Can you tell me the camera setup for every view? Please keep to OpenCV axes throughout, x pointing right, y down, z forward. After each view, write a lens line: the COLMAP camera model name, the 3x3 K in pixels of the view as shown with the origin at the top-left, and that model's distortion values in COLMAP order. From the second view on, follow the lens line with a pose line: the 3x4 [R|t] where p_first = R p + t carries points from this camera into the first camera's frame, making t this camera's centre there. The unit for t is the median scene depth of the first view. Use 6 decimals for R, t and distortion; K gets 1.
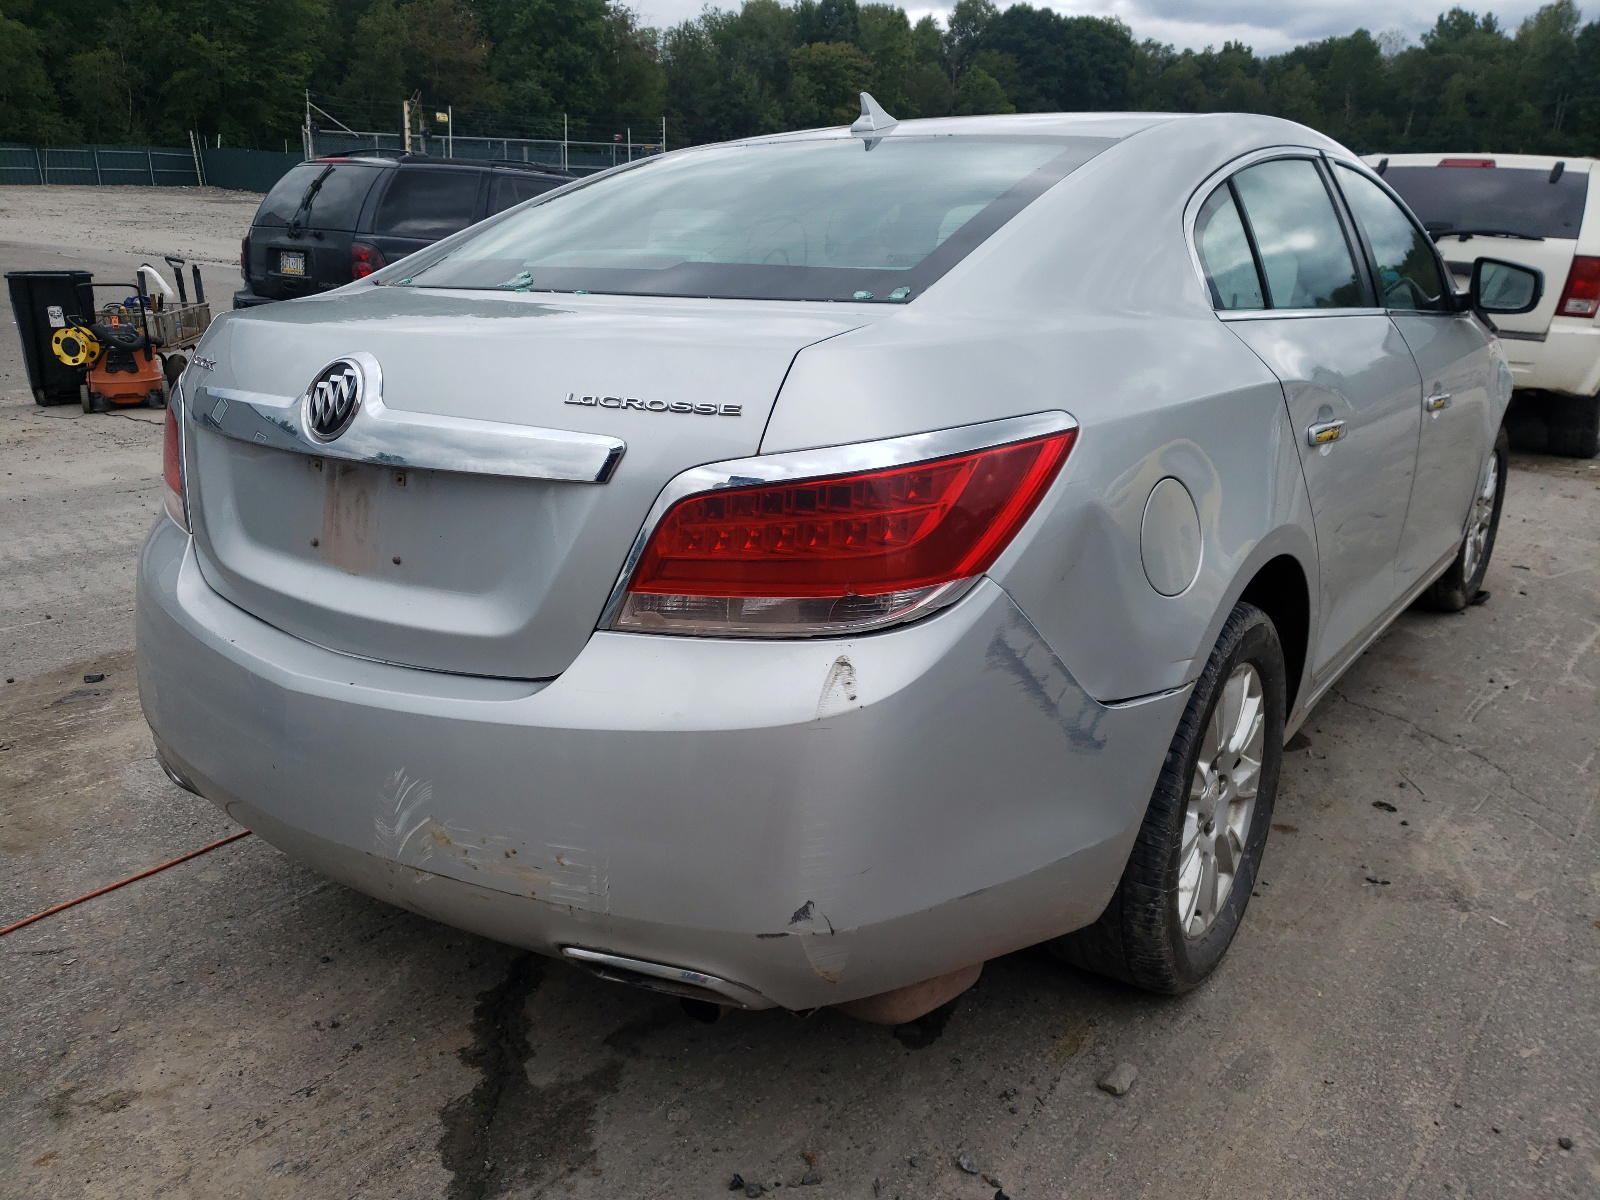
lens RADIAL K [[1216.1, 0, 800.0], [0, 1216.1, 600.0], [0, 0, 1]] dist [0.010694, 0.001314]
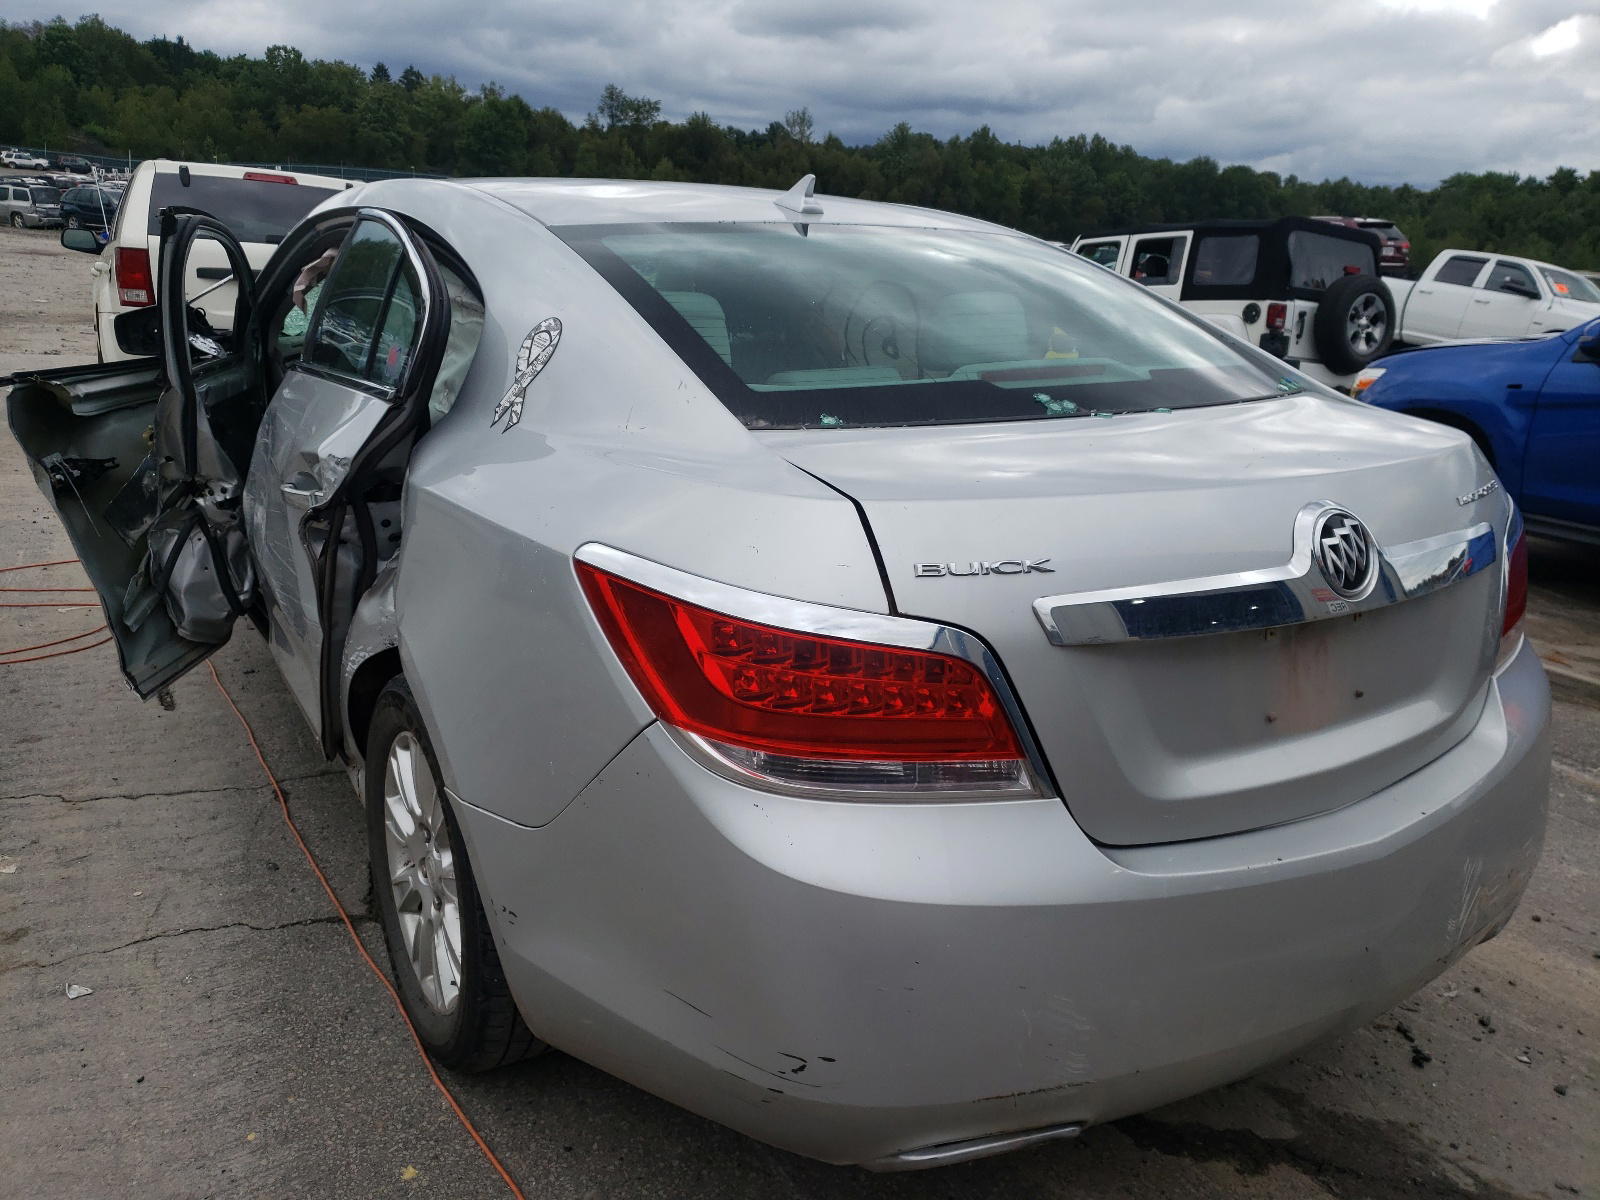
lens RADIAL K [[1216.1, 0, 800.0], [0, 1216.1, 600.0], [0, 0, 1]] dist [0.010694, 0.001314]
pose [[0.420709, -0.257233, 0.869963, -1.290798], [0.245913, 0.955391, 0.163571, -0.359852], [-0.873230, 0.145120, 0.465199, 0.859768]]
